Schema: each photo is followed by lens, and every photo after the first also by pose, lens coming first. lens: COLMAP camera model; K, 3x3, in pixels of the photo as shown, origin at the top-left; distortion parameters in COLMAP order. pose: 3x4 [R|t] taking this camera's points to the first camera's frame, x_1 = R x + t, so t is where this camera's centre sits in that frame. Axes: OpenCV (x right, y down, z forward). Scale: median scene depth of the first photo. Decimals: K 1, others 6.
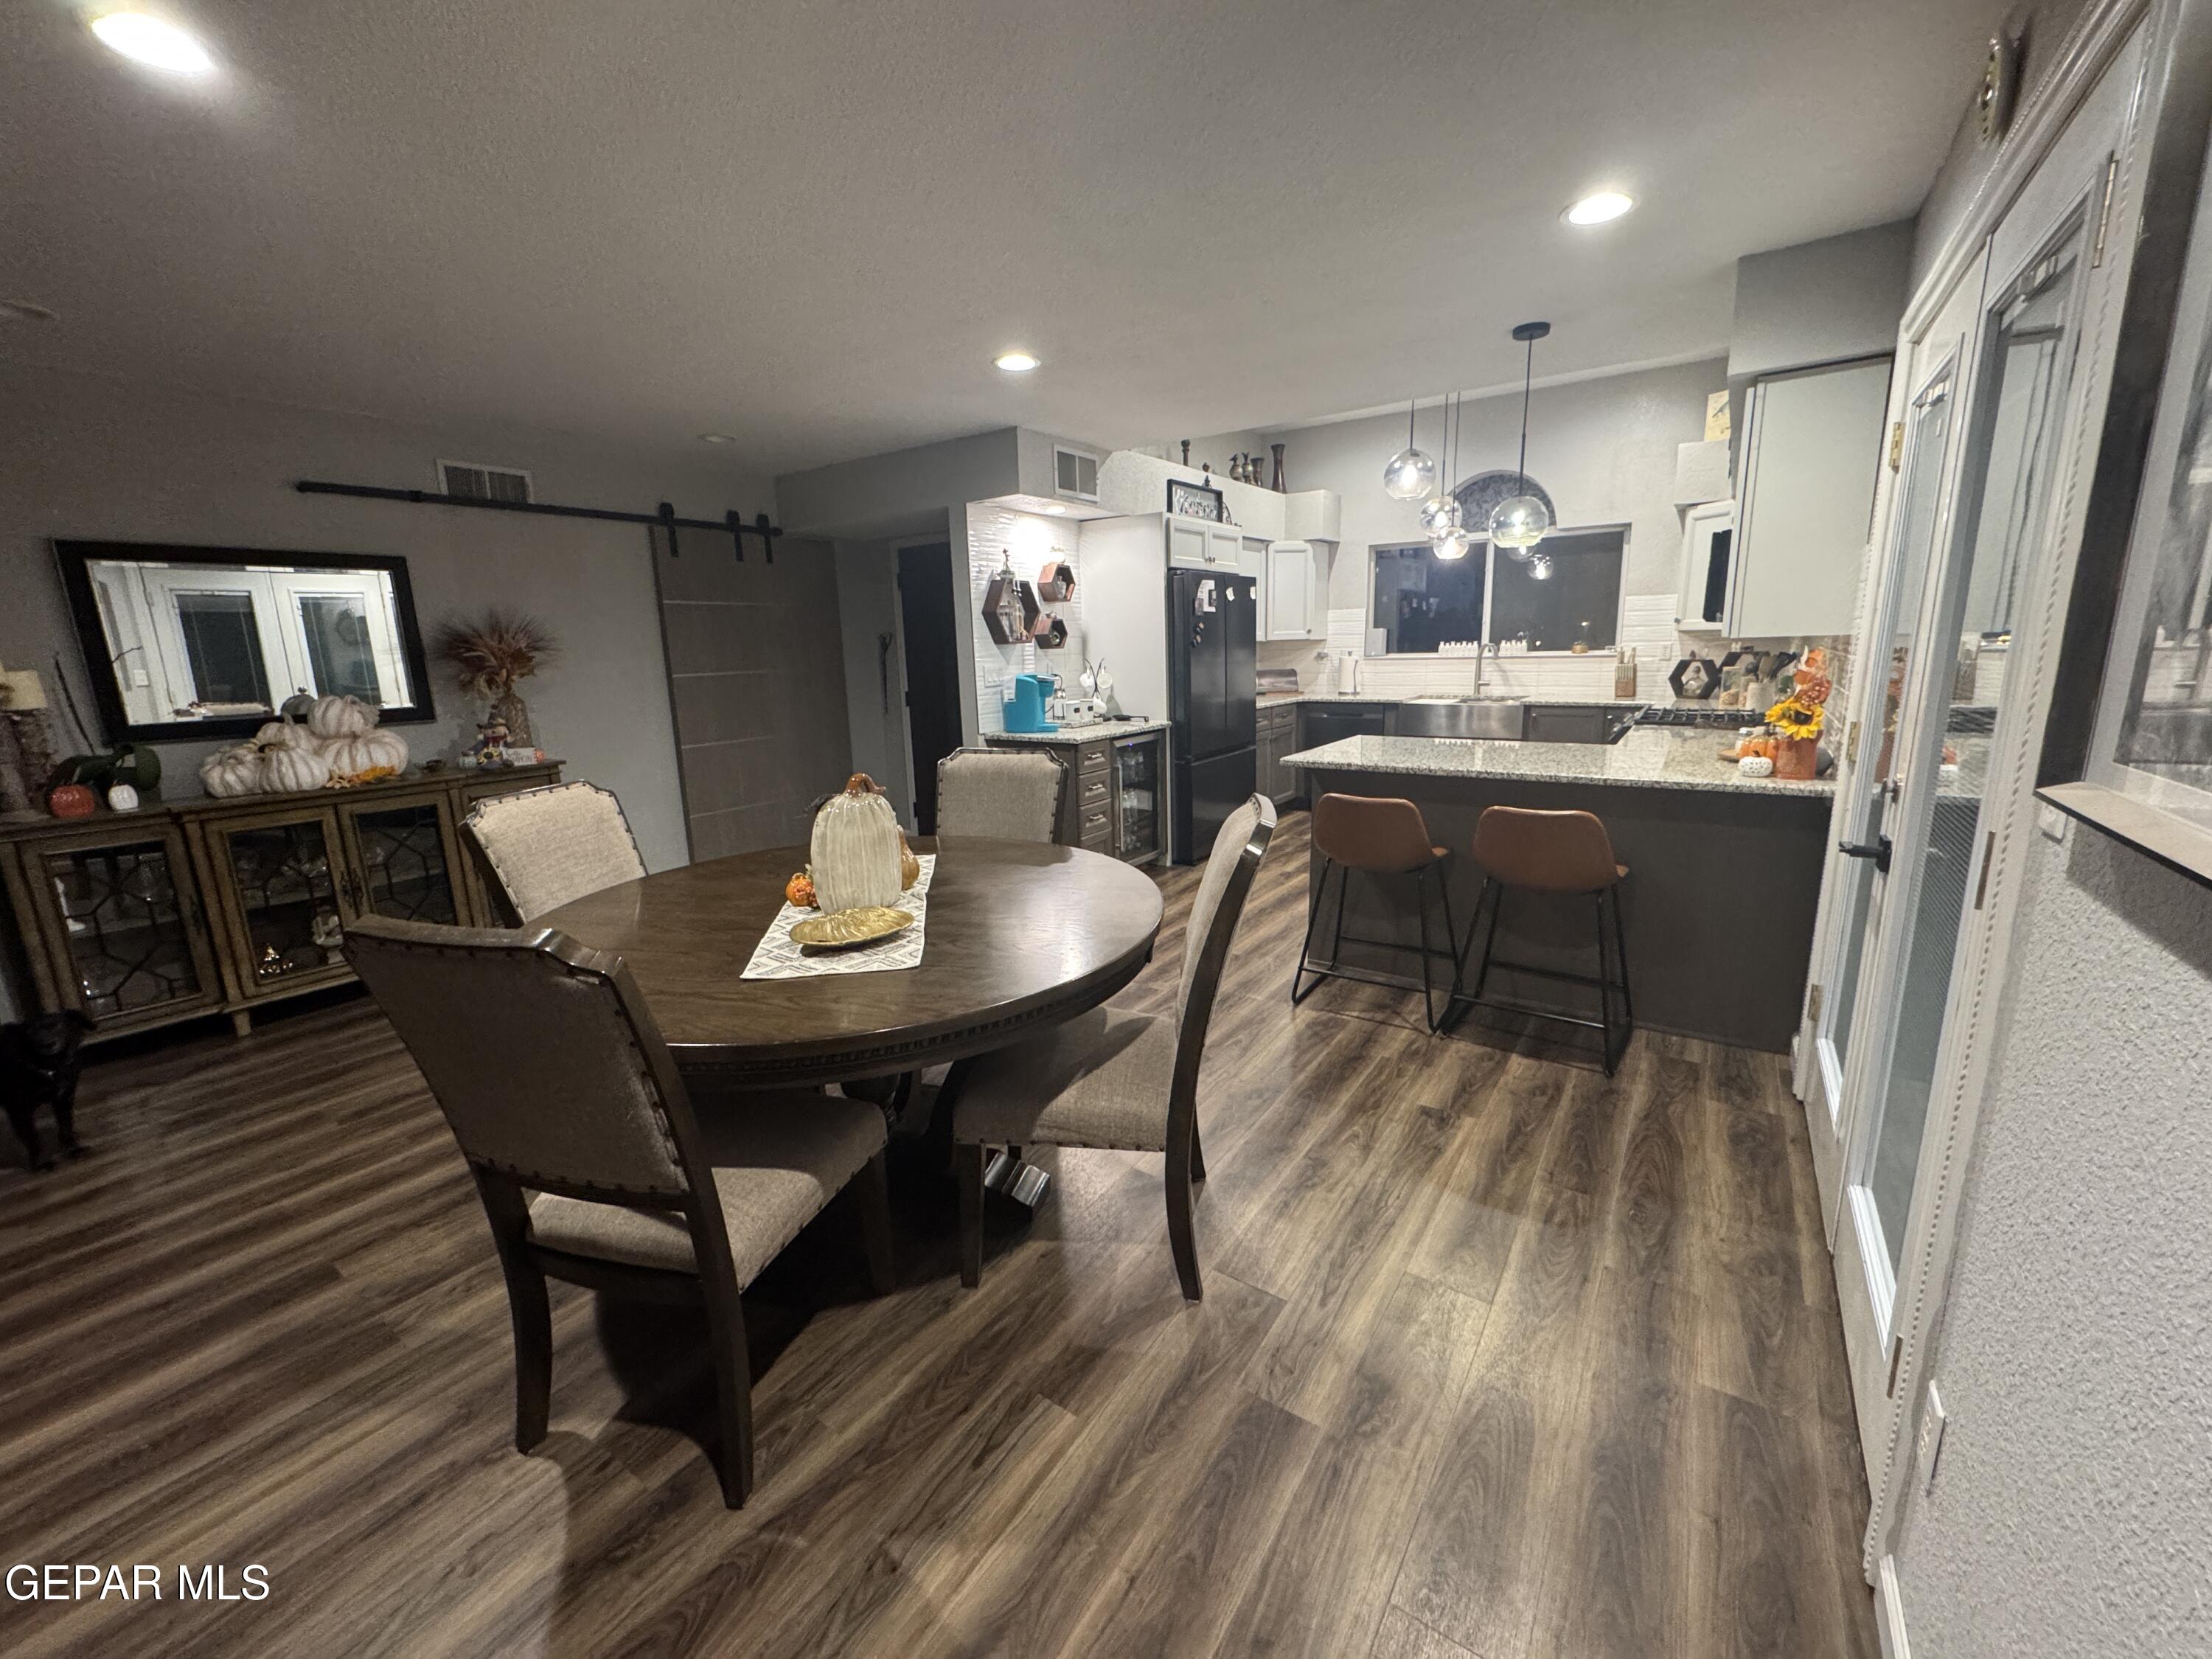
lens RADIAL K [[884.8, 0, 1105.0], [0, 884.8, 826.5], [0, 0, 1]] dist [-0.004065, 0.000133]
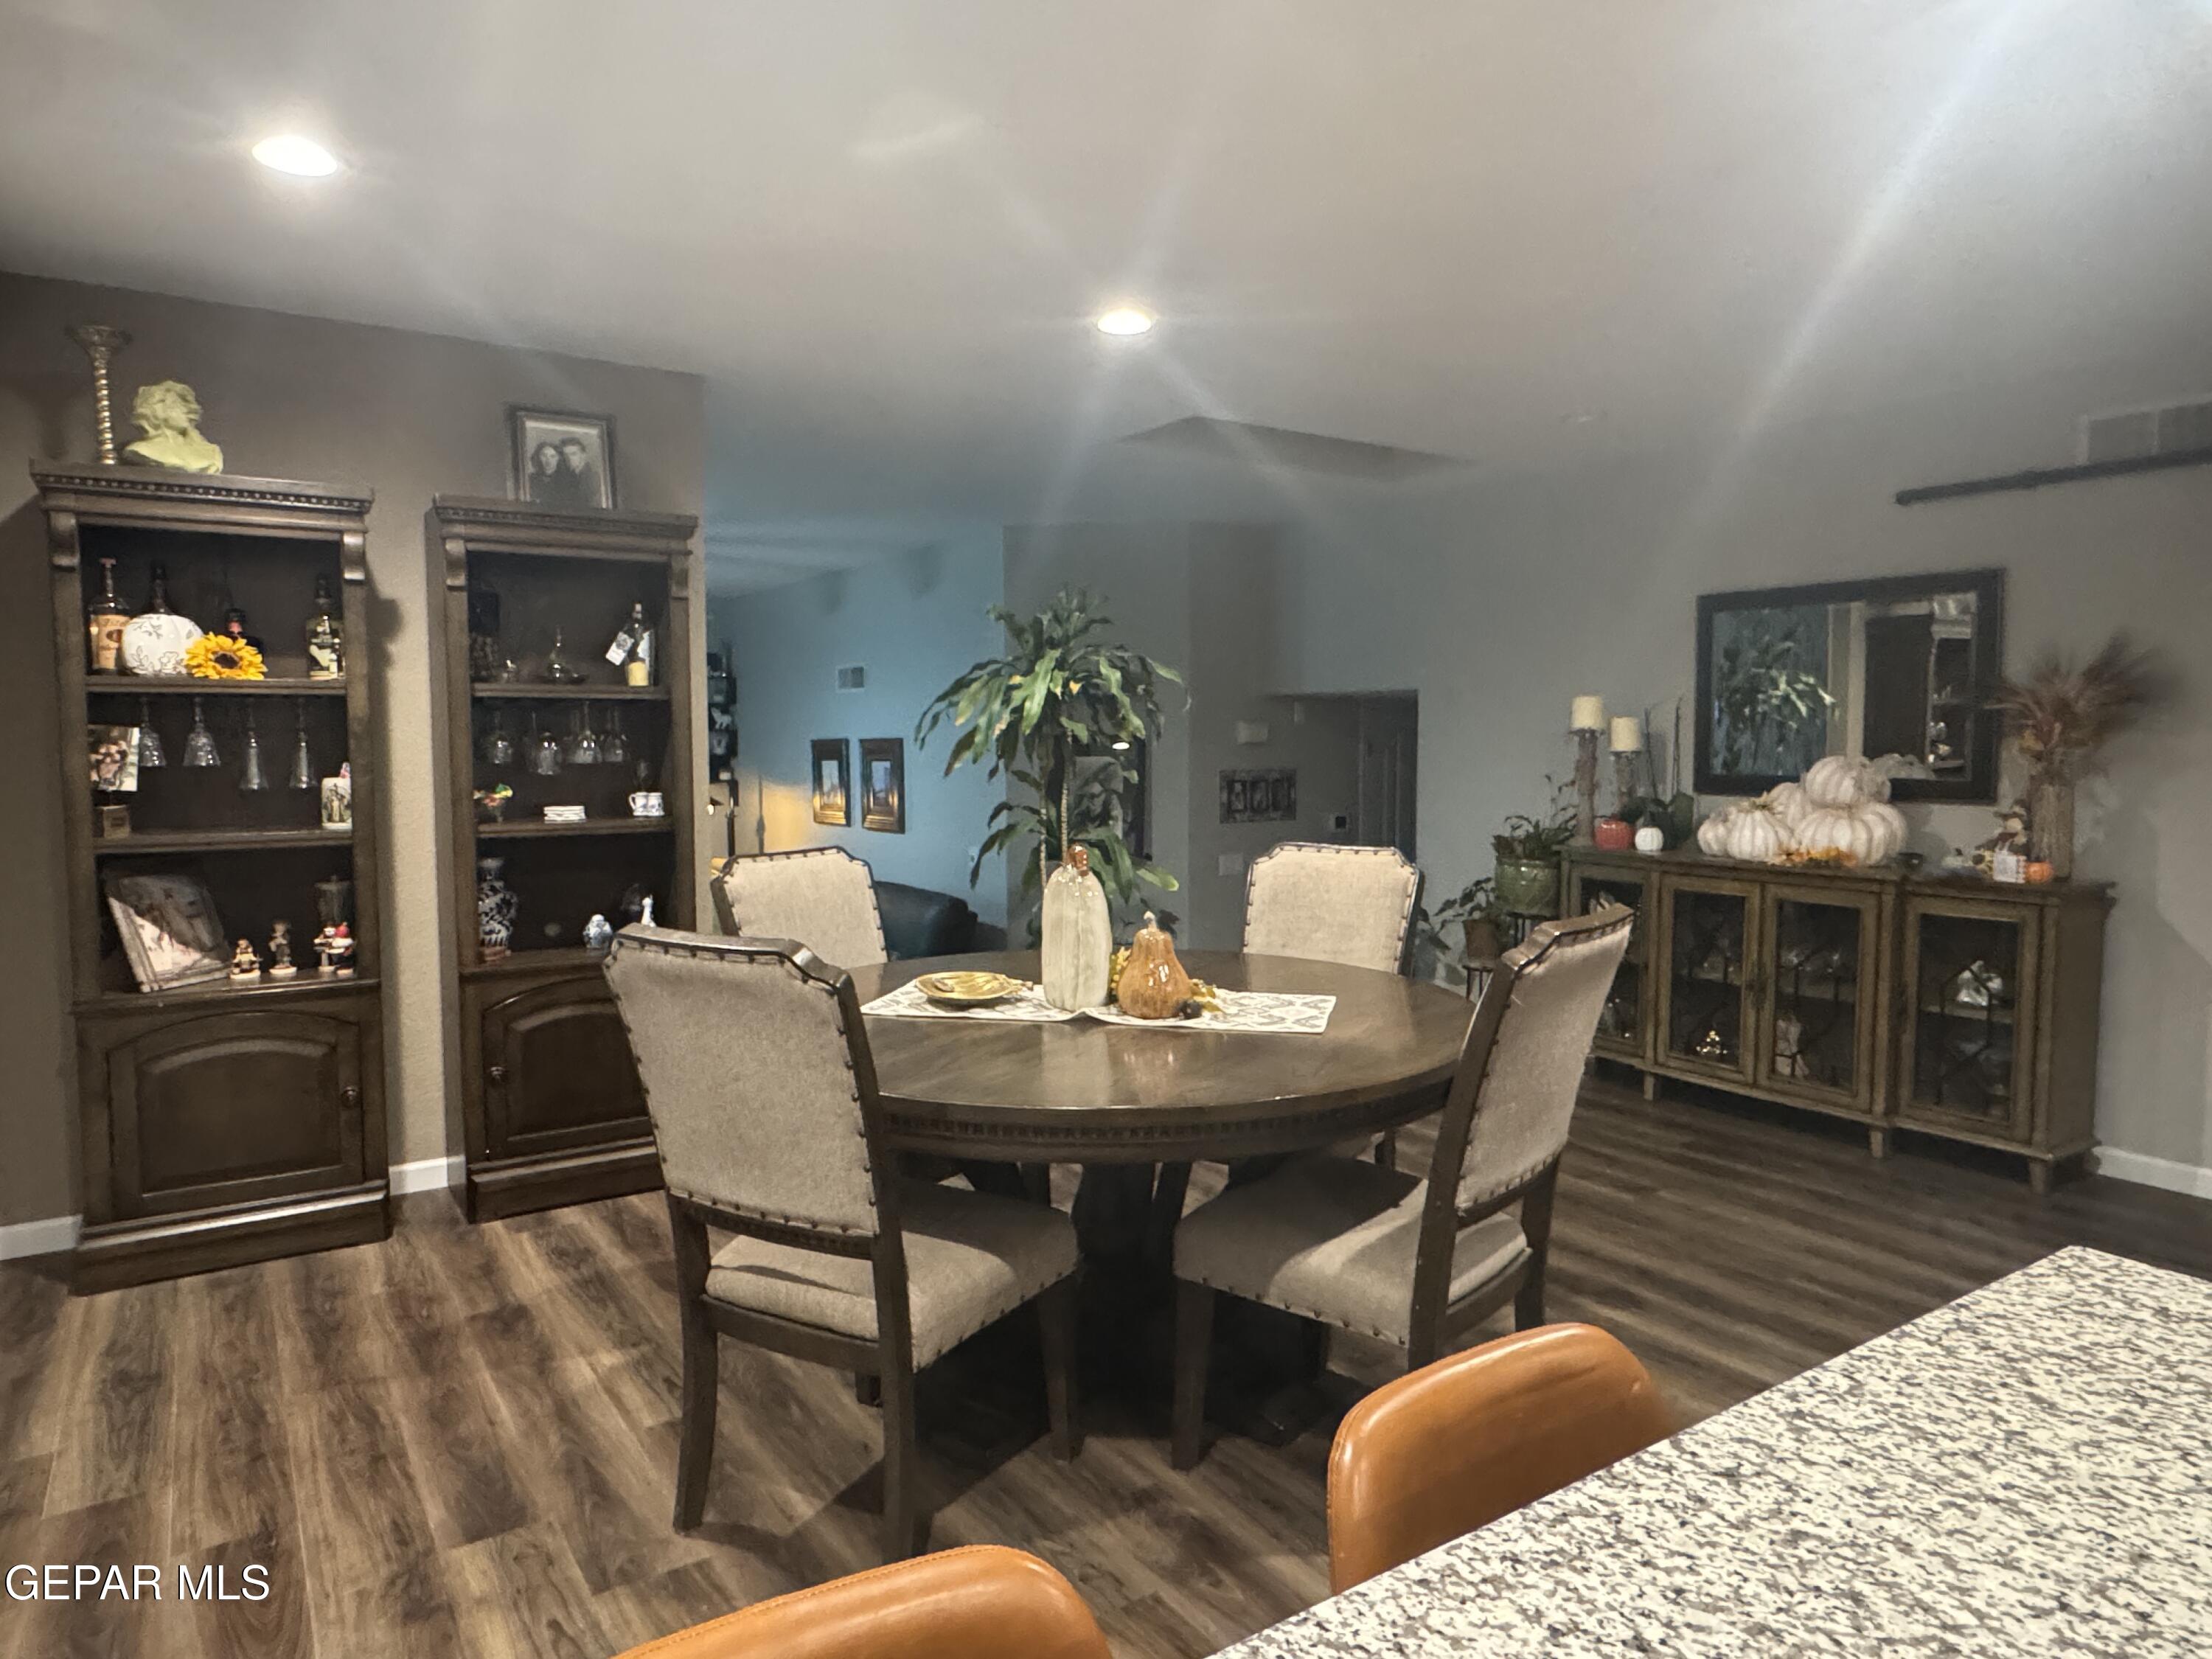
lens RADIAL K [[1333.2, 0, 1097.5], [0, 1333.2, 827.6], [0, 0, 1]] dist [0.000062, -0.000371]
pose [[-0.365947, 0.090436, -0.926231, 0.351916], [-0.179893, 0.969622, 0.165747, -0.114251], [0.913083, 0.227277, -0.338562, 0.558861]]
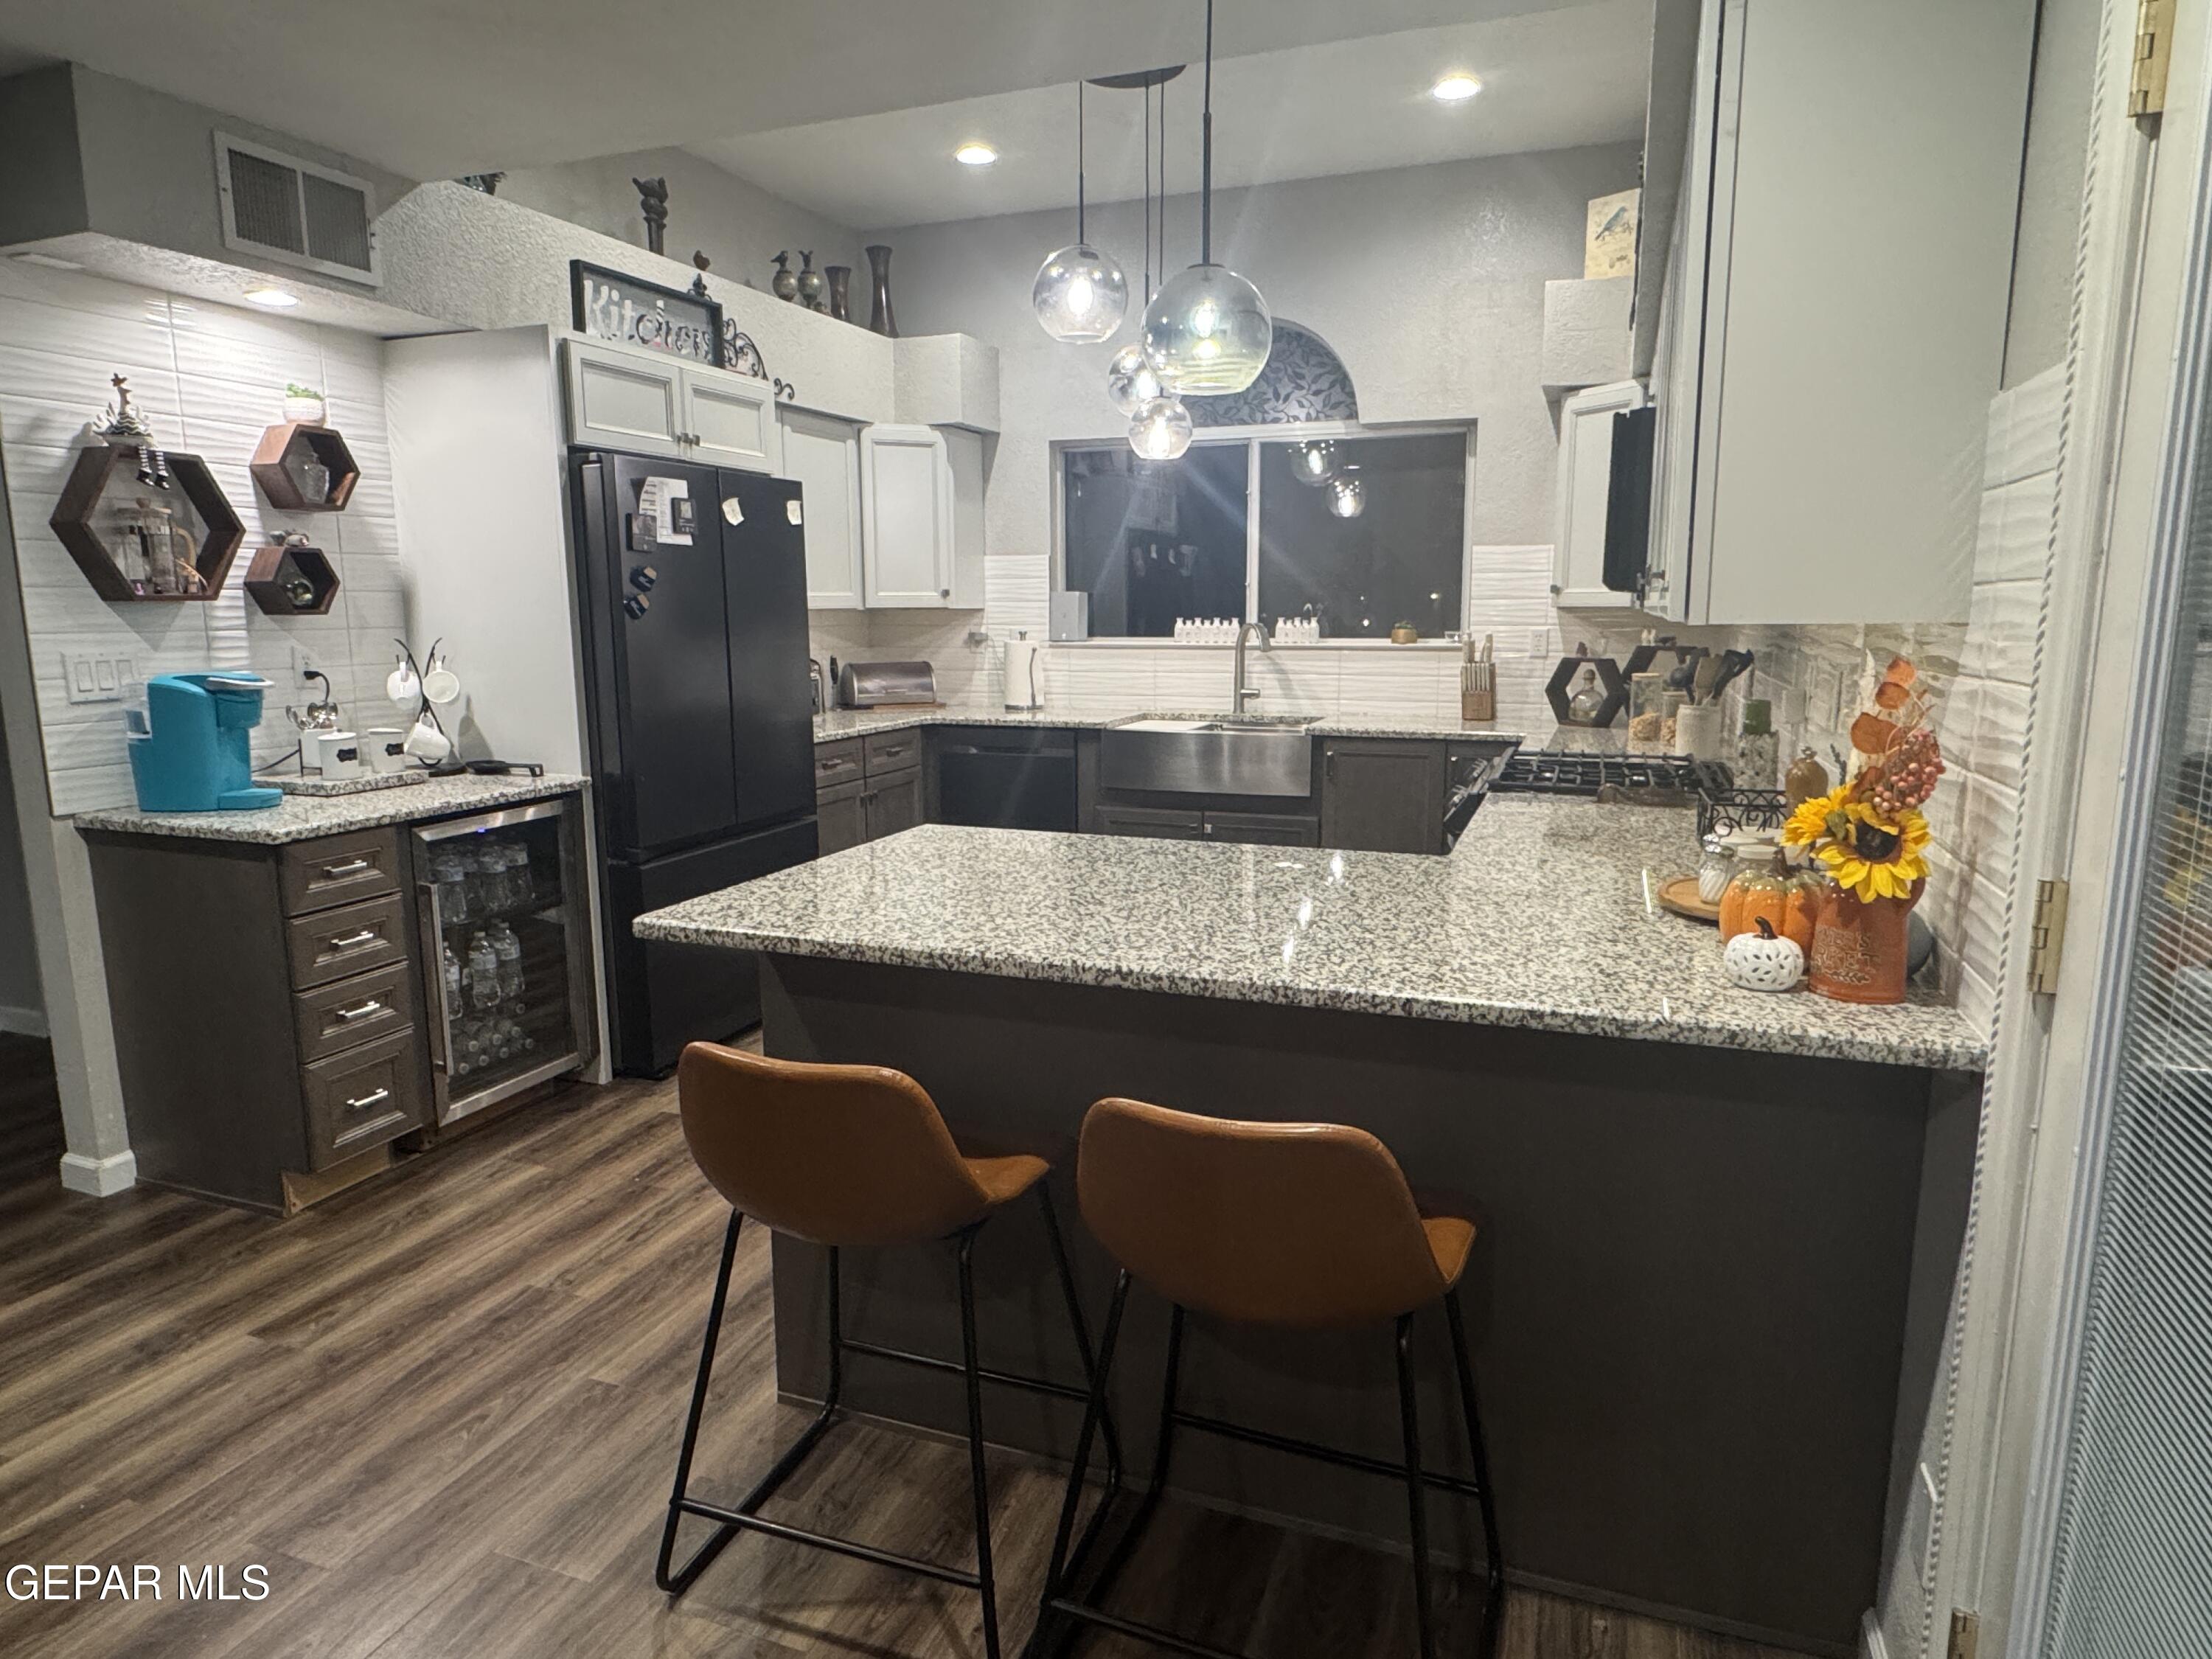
lens RADIAL K [[1333.2, 0, 1097.5], [0, 1333.2, 827.6], [0, 0, 1]] dist [0.000062, -0.000371]
pose [[0.970969, -0.015647, 0.238694, 0.163243], [0.026139, 0.998823, -0.040854, -0.055780], [-0.237774, 0.045907, 0.970235, 0.258066]]
